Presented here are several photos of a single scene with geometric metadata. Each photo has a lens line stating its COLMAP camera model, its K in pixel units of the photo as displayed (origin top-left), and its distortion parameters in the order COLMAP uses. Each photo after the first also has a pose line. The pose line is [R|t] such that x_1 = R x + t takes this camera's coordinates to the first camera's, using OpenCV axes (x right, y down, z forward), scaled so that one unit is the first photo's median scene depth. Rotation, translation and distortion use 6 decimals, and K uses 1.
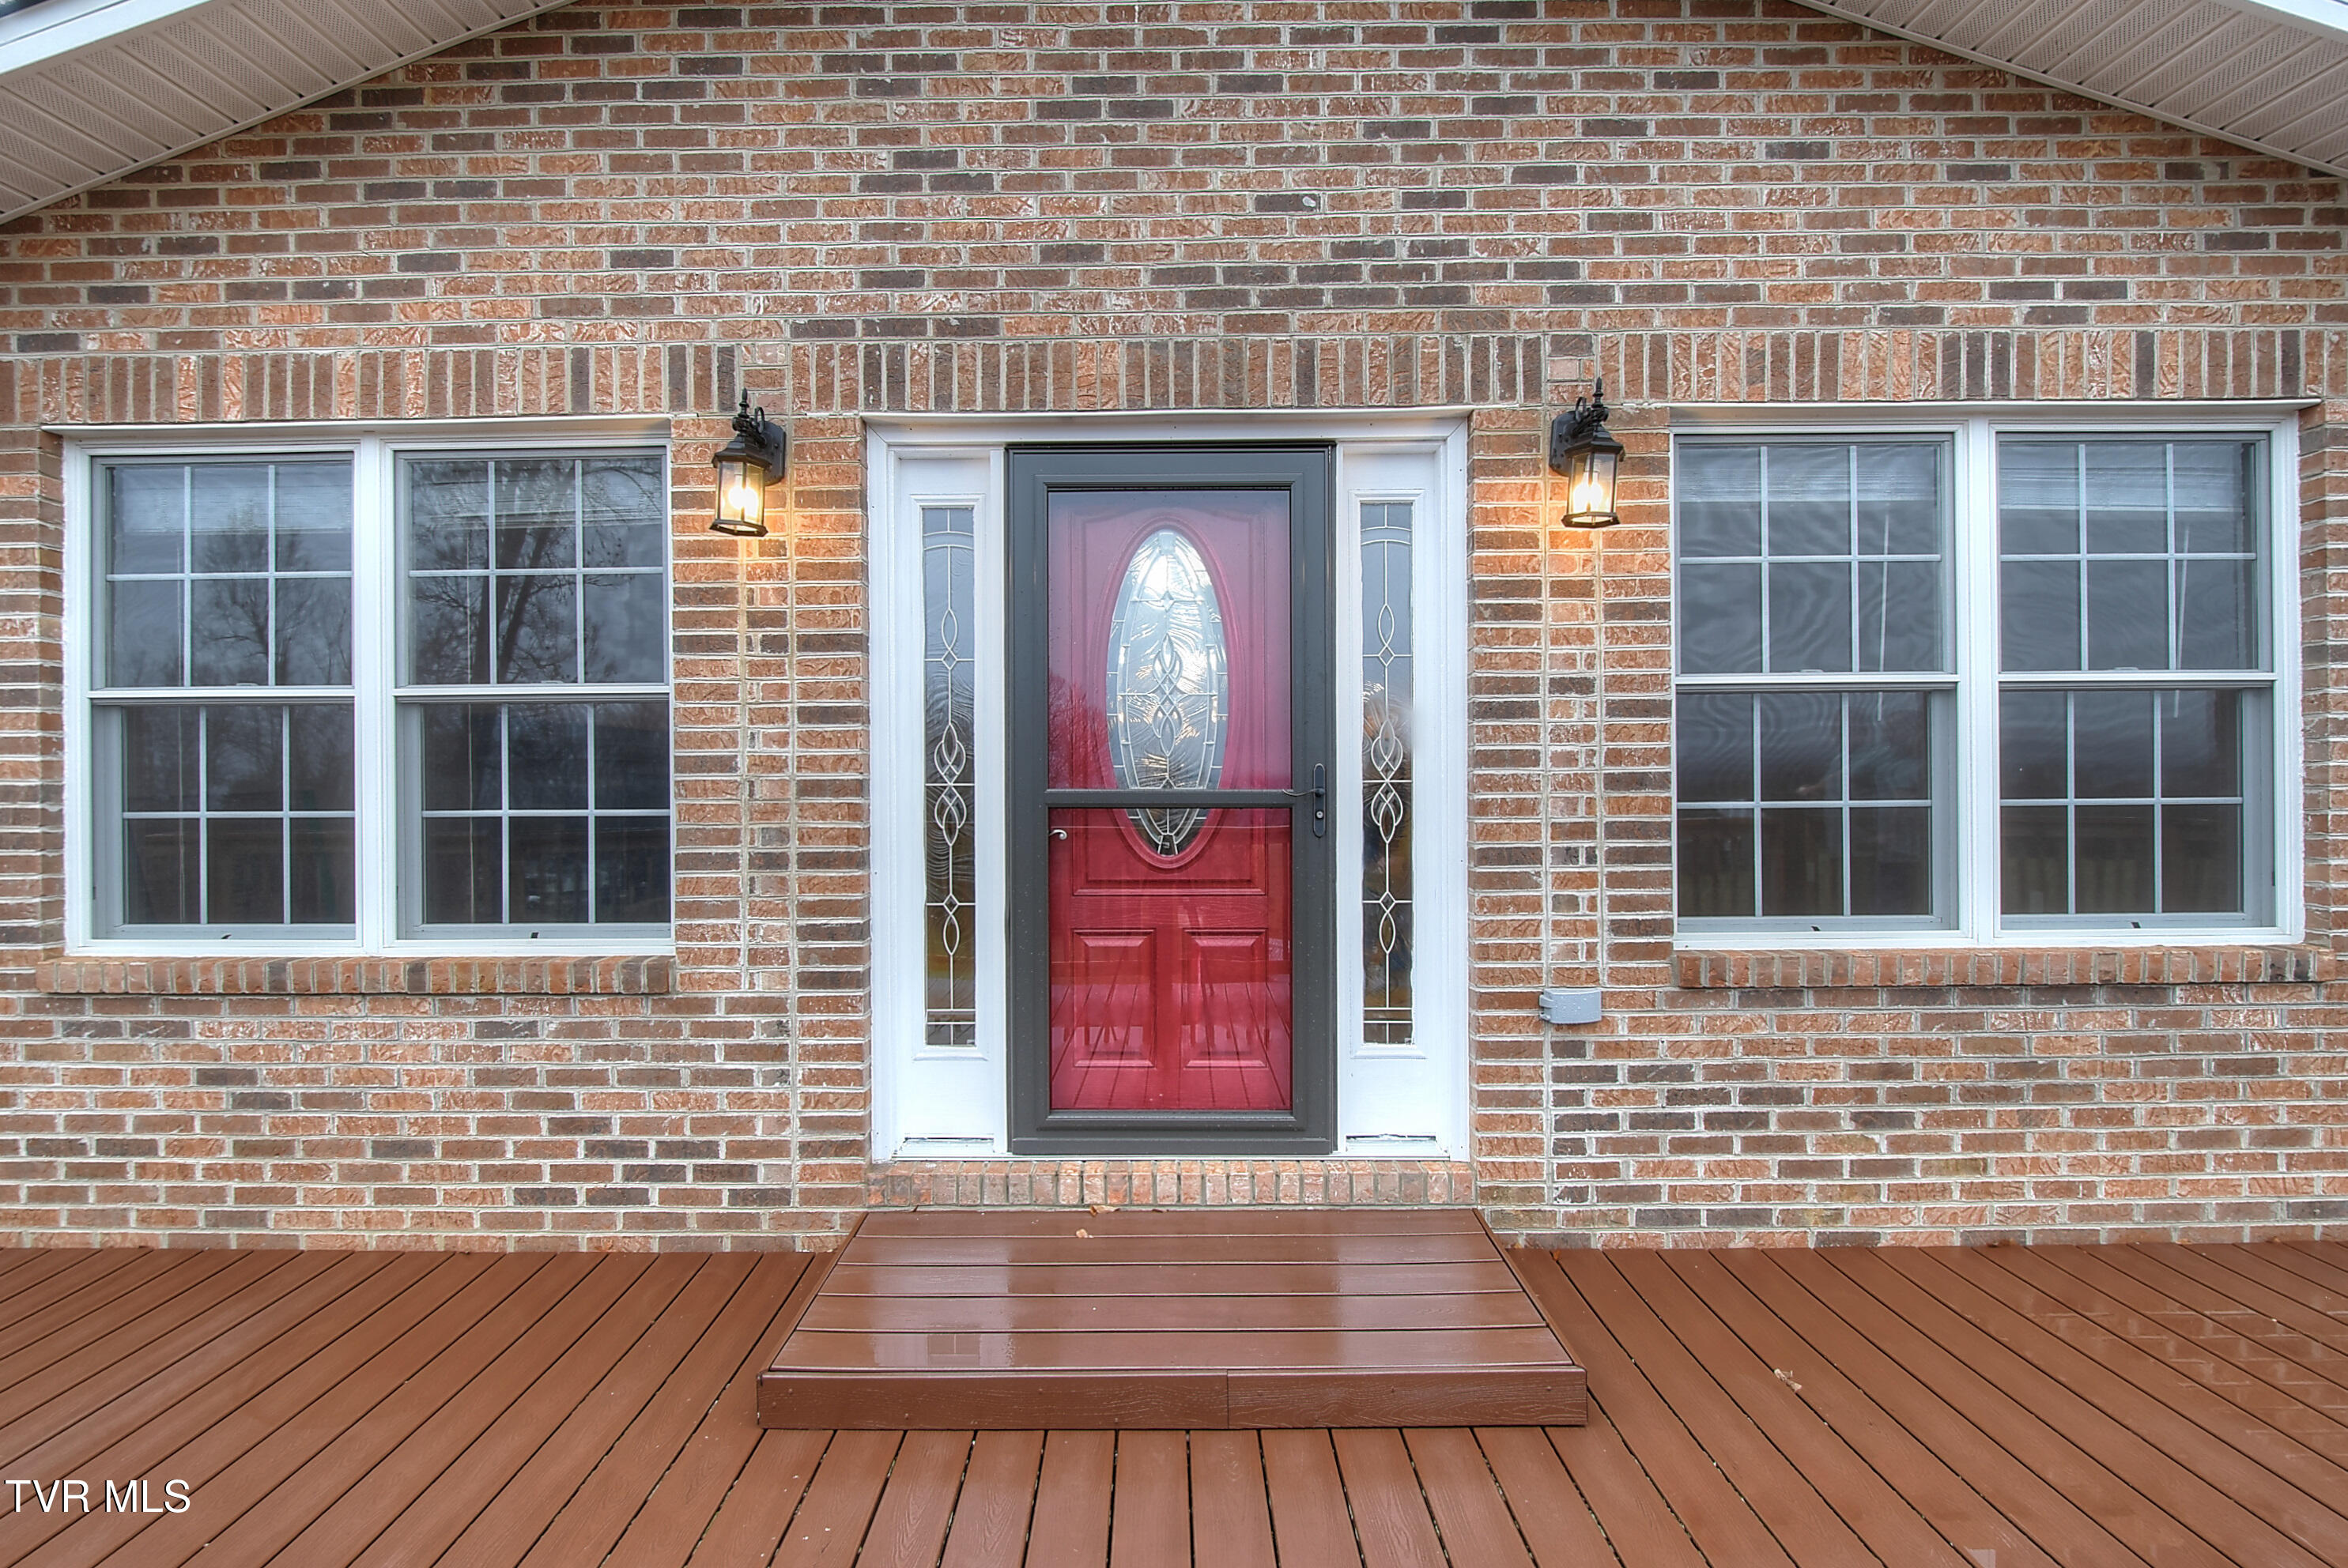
lens RADIAL K [[1118.3, 0, 1174.0], [0, 1118.3, 784.0], [0, 0, 1]] dist [0.001838, -0.007387]
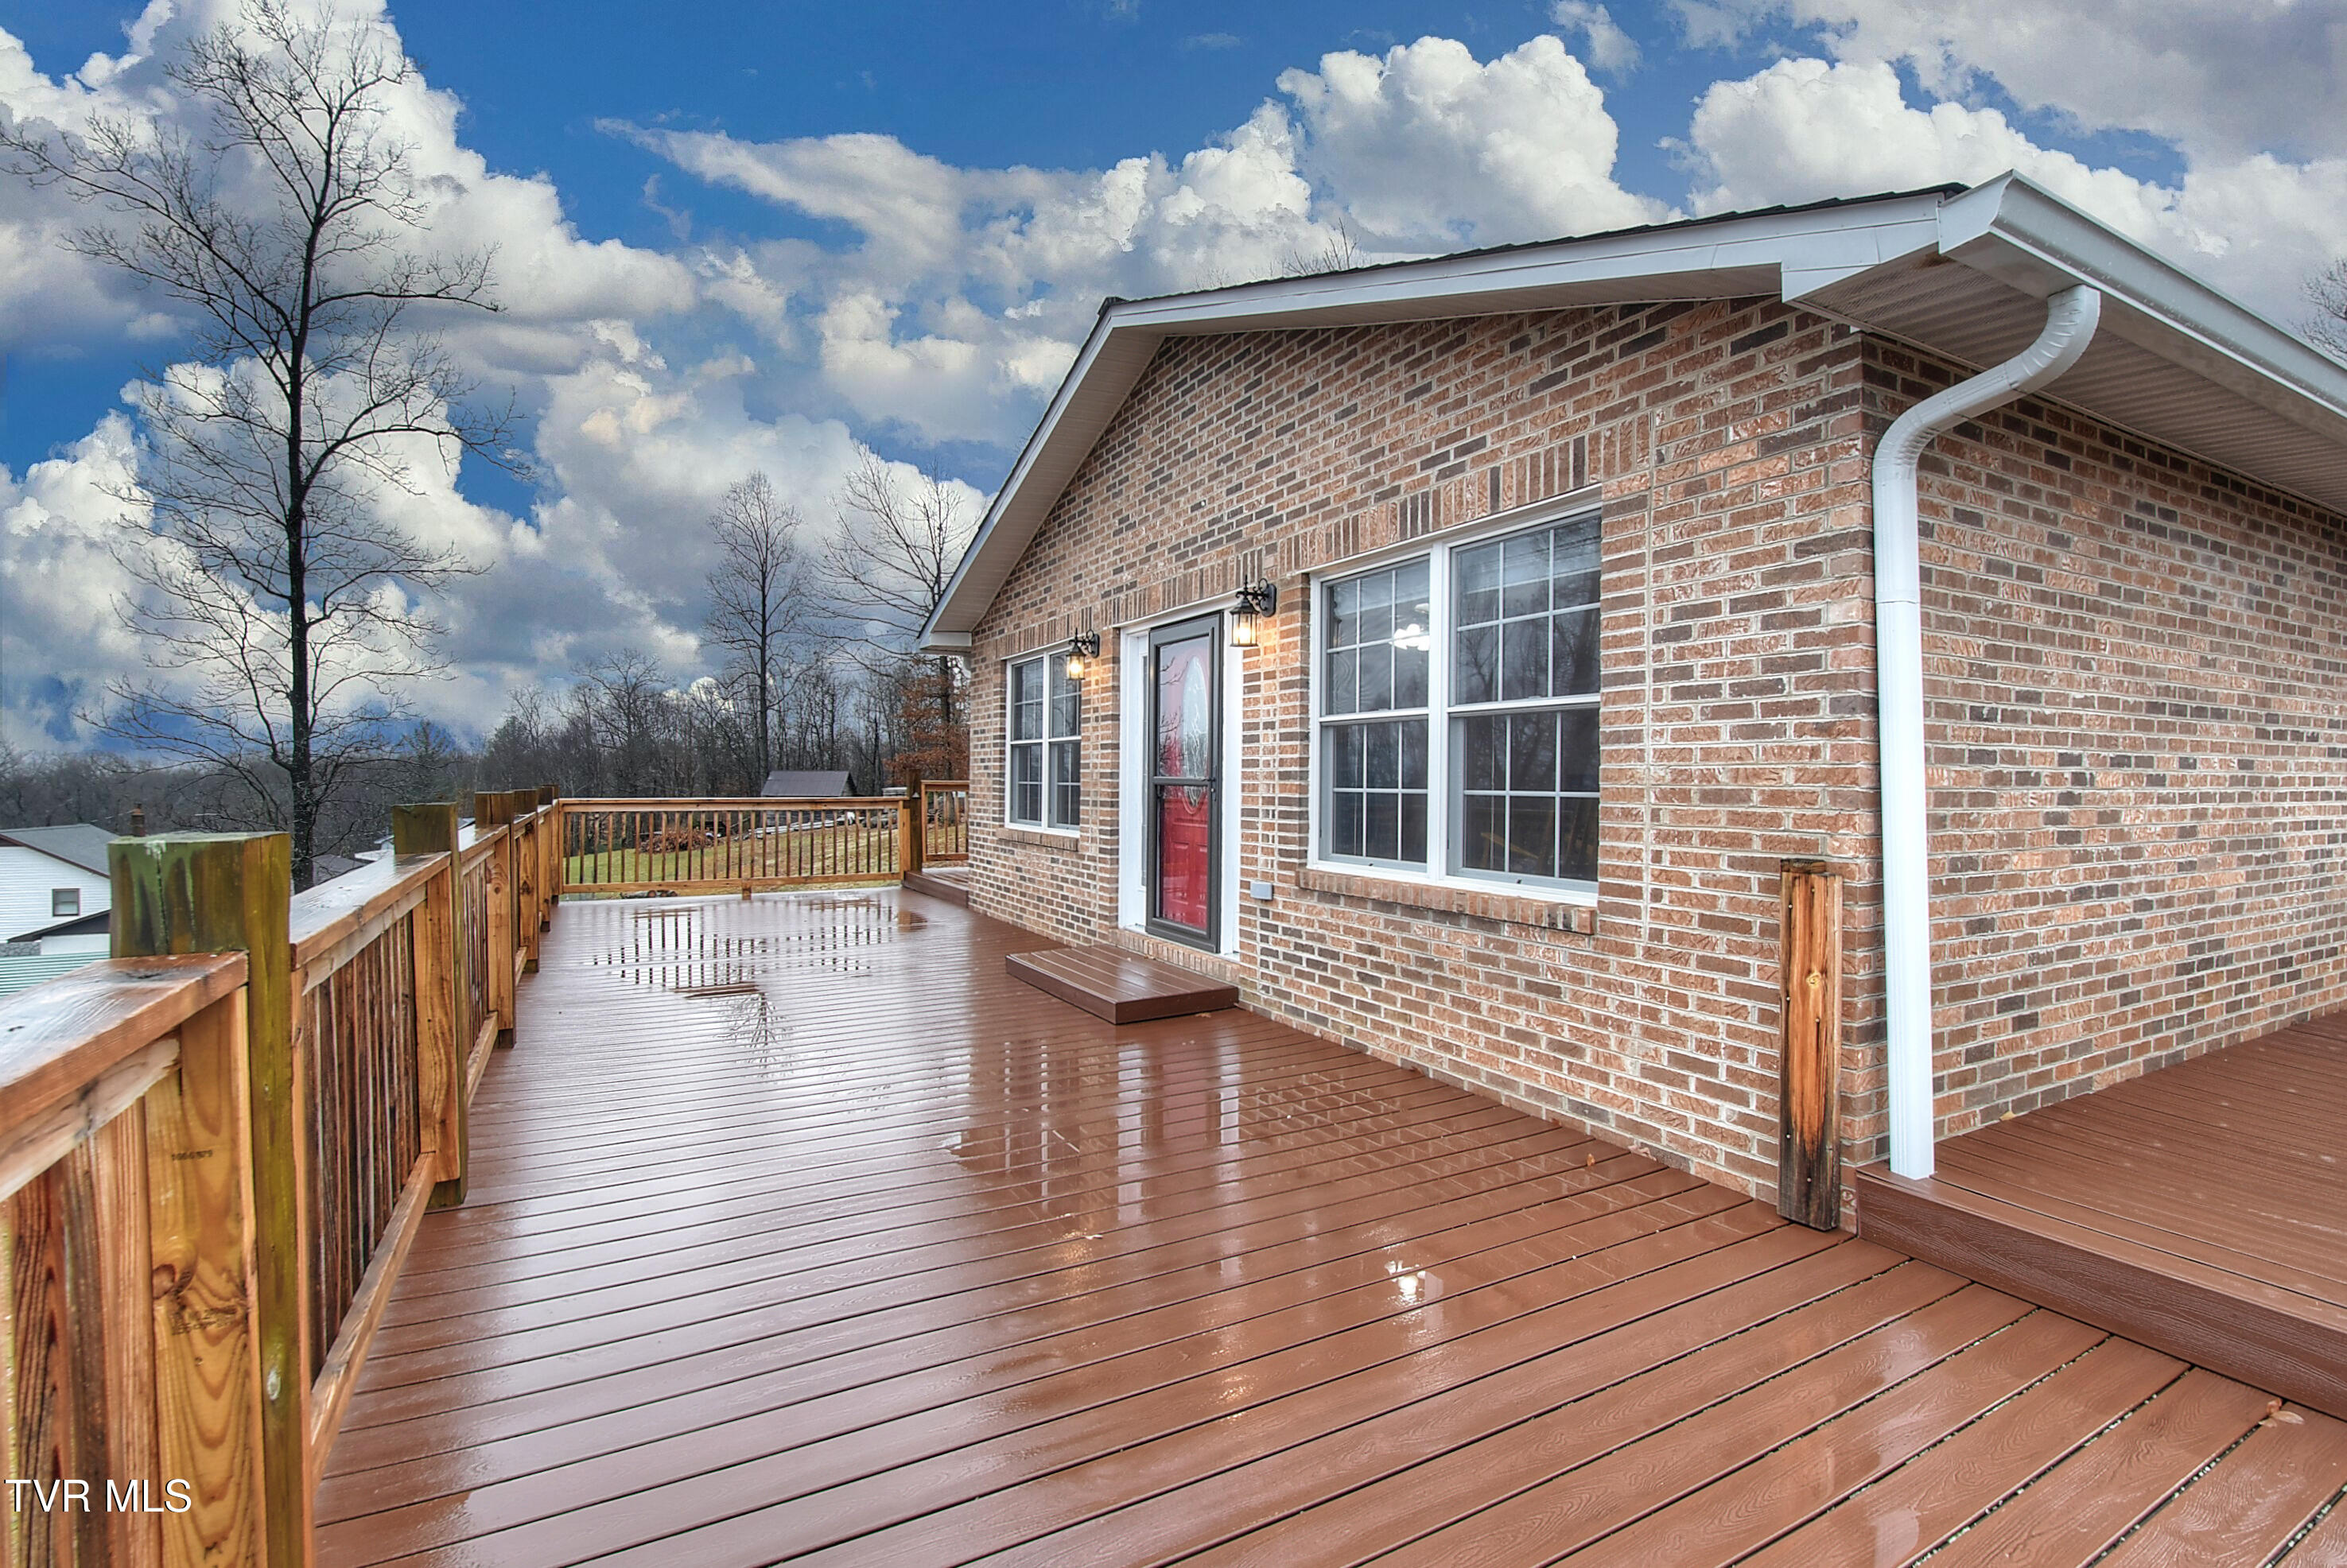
lens RADIAL K [[1069.3, 0, 1171.9], [0, 1069.3, 764.7], [0, 0, 1]] dist [0.009214, -0.007395]
pose [[0.477501, 0.000213, -0.878631, 1.894033], [-0.006146, 0.999976, -0.003098, -0.013596], [0.878610, 0.006880, 0.477491, -0.028103]]
